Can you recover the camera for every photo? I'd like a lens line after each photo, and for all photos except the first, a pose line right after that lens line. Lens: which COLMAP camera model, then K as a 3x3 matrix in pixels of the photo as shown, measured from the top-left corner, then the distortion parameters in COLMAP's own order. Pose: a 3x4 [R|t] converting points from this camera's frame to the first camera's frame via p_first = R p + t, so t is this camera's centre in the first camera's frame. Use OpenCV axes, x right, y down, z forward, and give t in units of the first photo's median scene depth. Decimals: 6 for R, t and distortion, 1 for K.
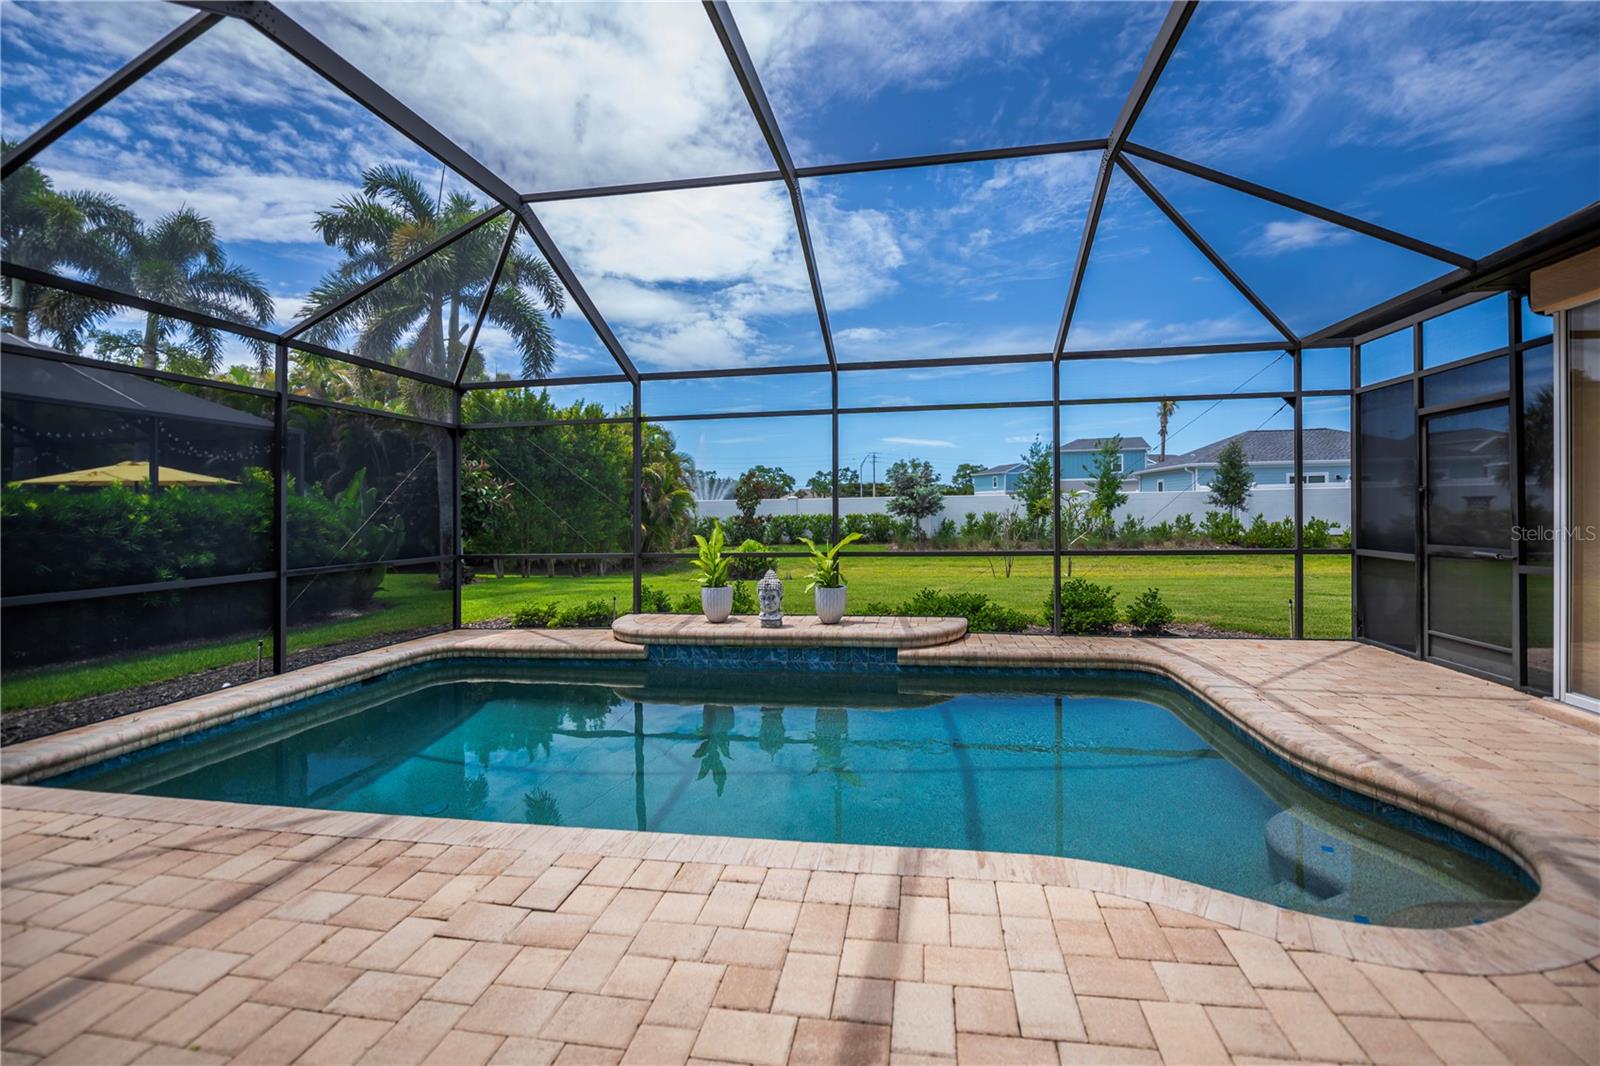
lens RADIAL K [[665.9, 0, 839.2], [0, 665.9, 514.1], [0, 0, 1]] dist [-0.016713, -0.001002]
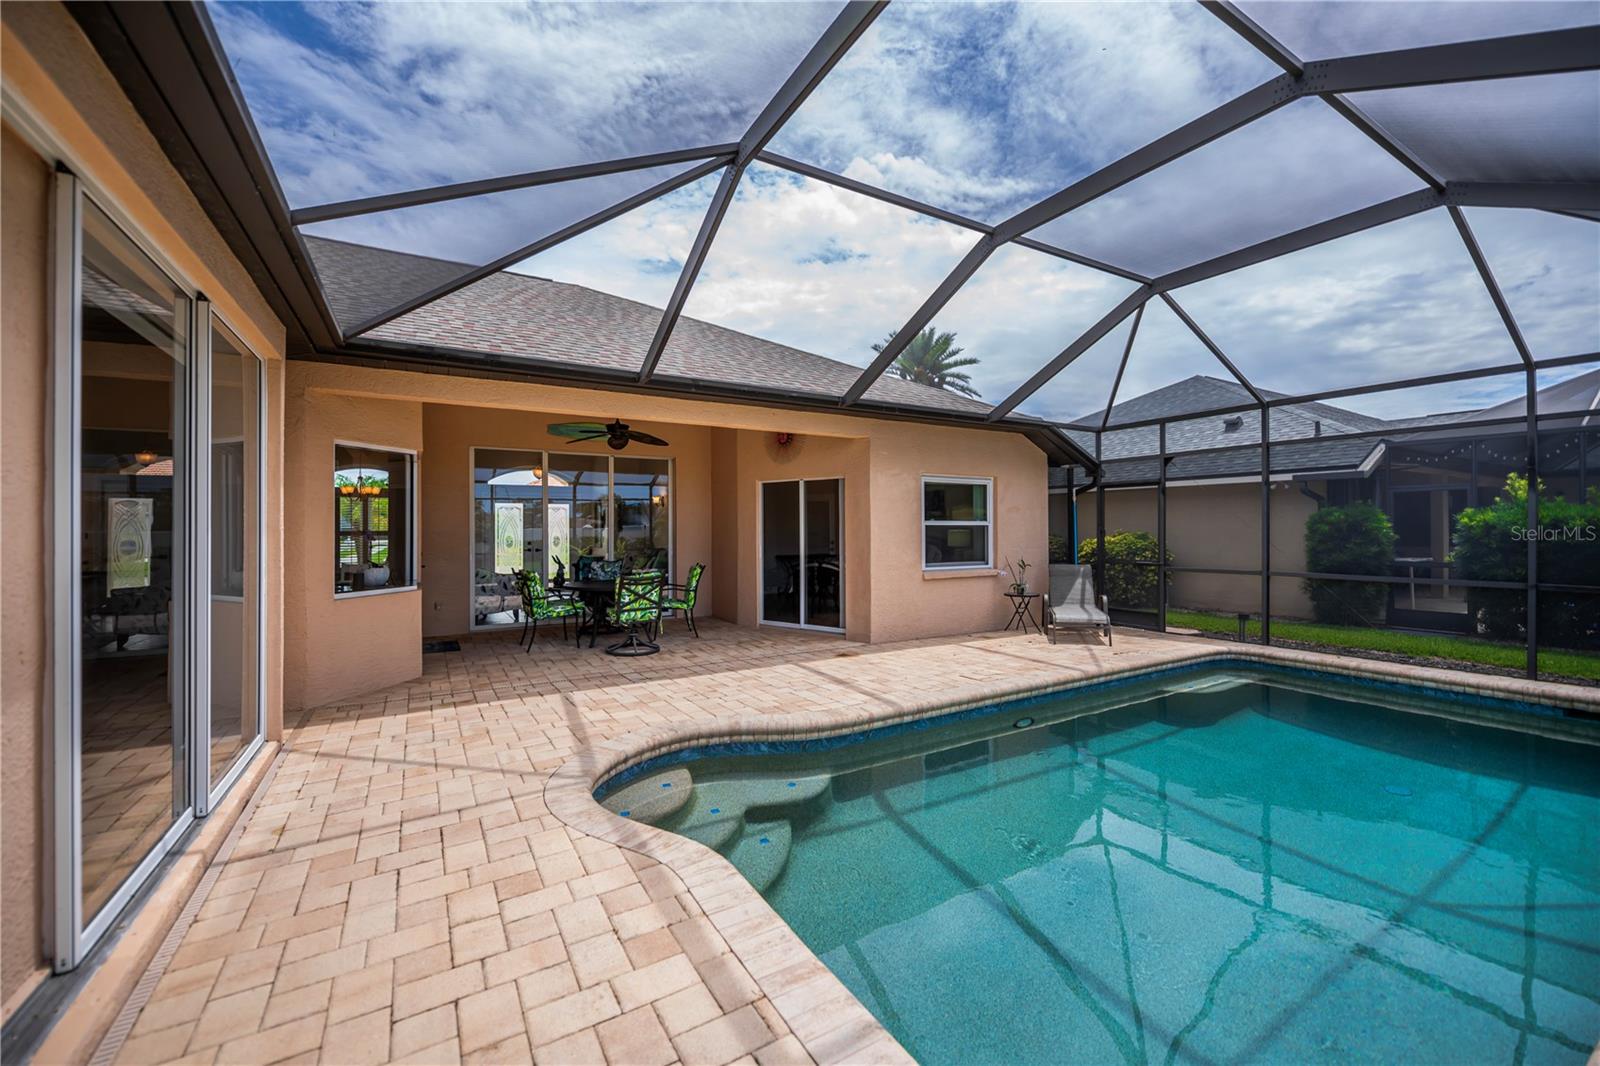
lens RADIAL K [[637.8, 0, 809.9], [0, 637.8, 531.6], [0, 0, 1]] dist [-0.016529, 0.000010]
pose [[-0.776715, 0.013090, -0.629717, 0.605045], [0.013071, 0.999904, 0.004662, -0.015454], [0.629717, -0.004610, -0.776811, 0.924162]]
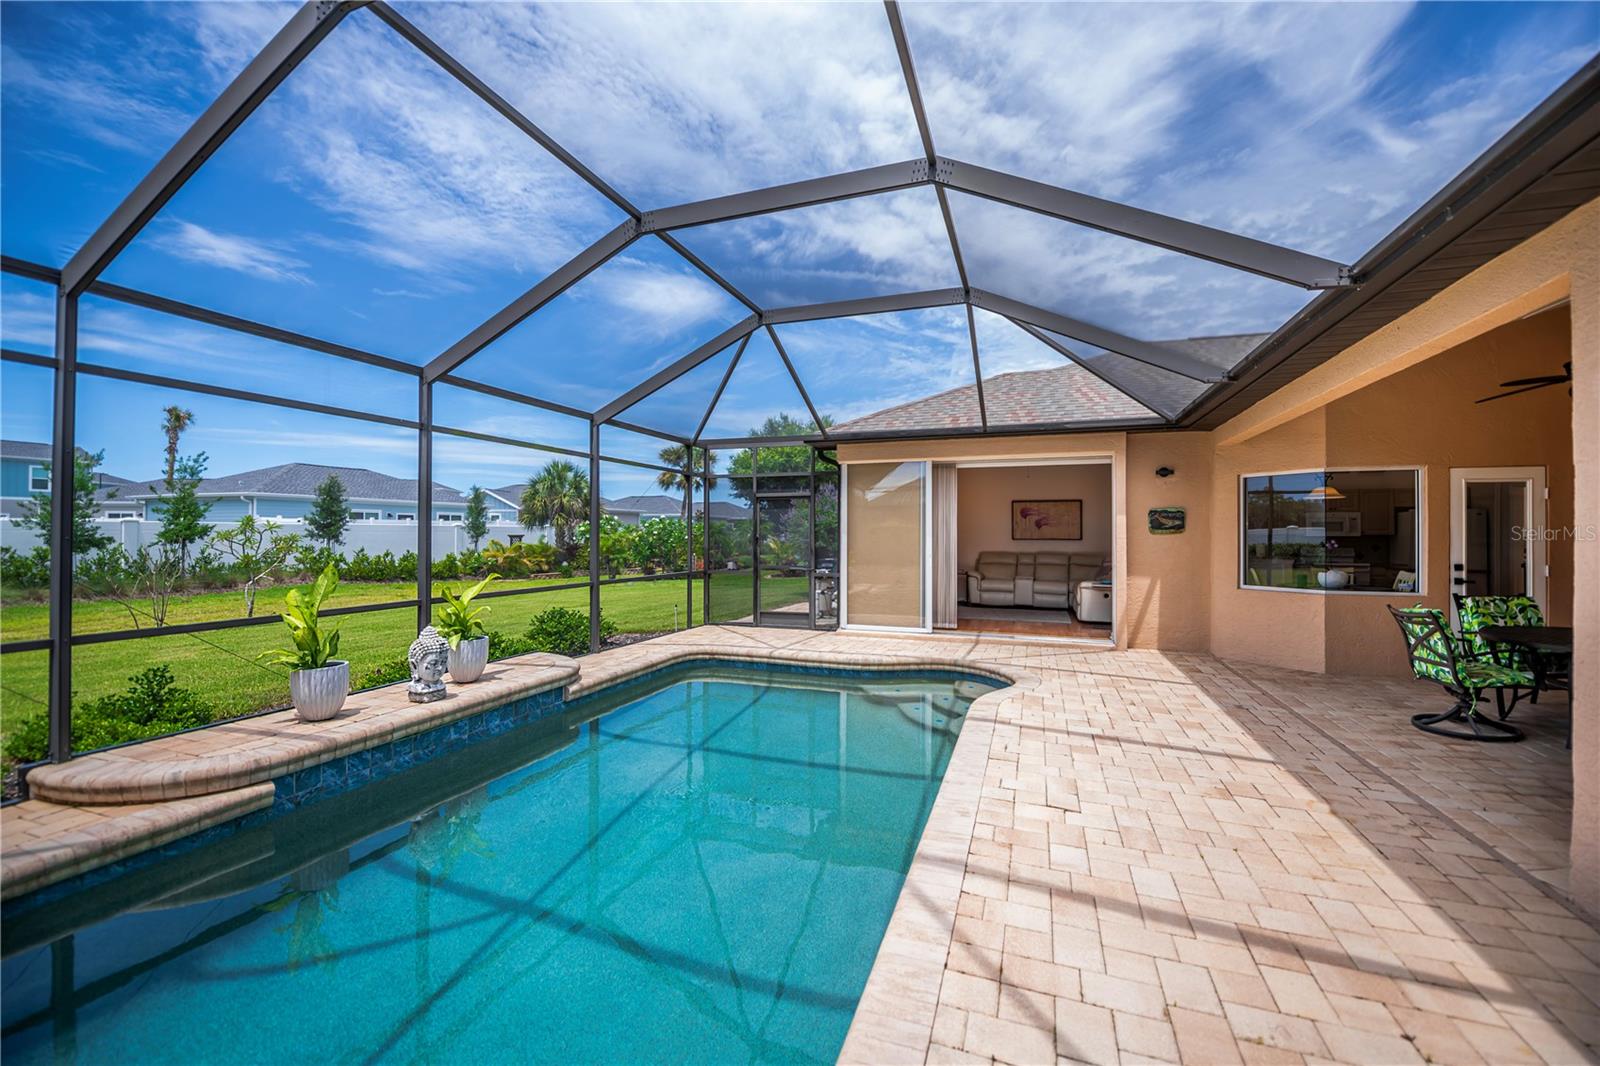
lens RADIAL K [[628.9, 0, 806.8], [0, 628.9, 567.6], [0, 0, 1]] dist [-0.022308, -0.000024]
pose [[0.199349, -0.034294, 0.979328, -0.736378], [0.001396, 0.999396, 0.034713, -0.007902], [-0.979927, -0.005553, 0.199277, 0.443578]]
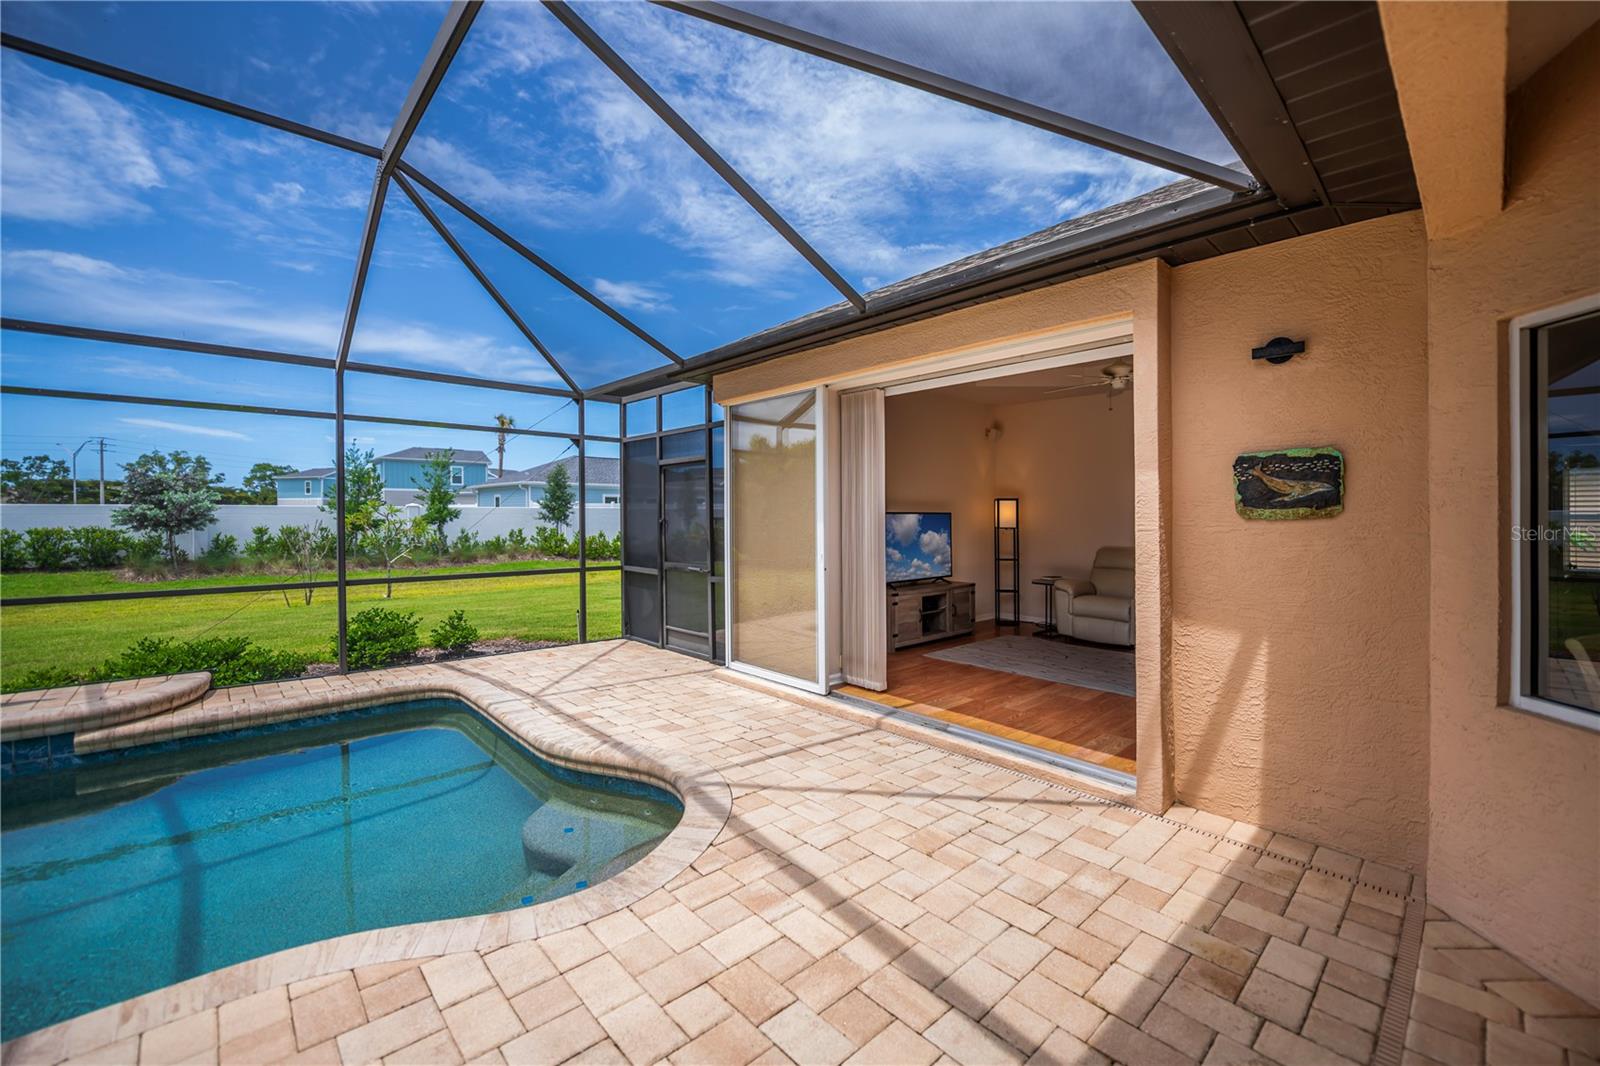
lens RADIAL K [[637.8, 0, 809.9], [0, 637.8, 531.6], [0, 0, 1]] dist [-0.016529, 0.000010]
pose [[0.622662, -0.002100, 0.782488, 0.056263], [-0.005470, 0.999960, 0.007036, -0.022702], [-0.782471, -0.008662, 0.622626, -0.033211]]
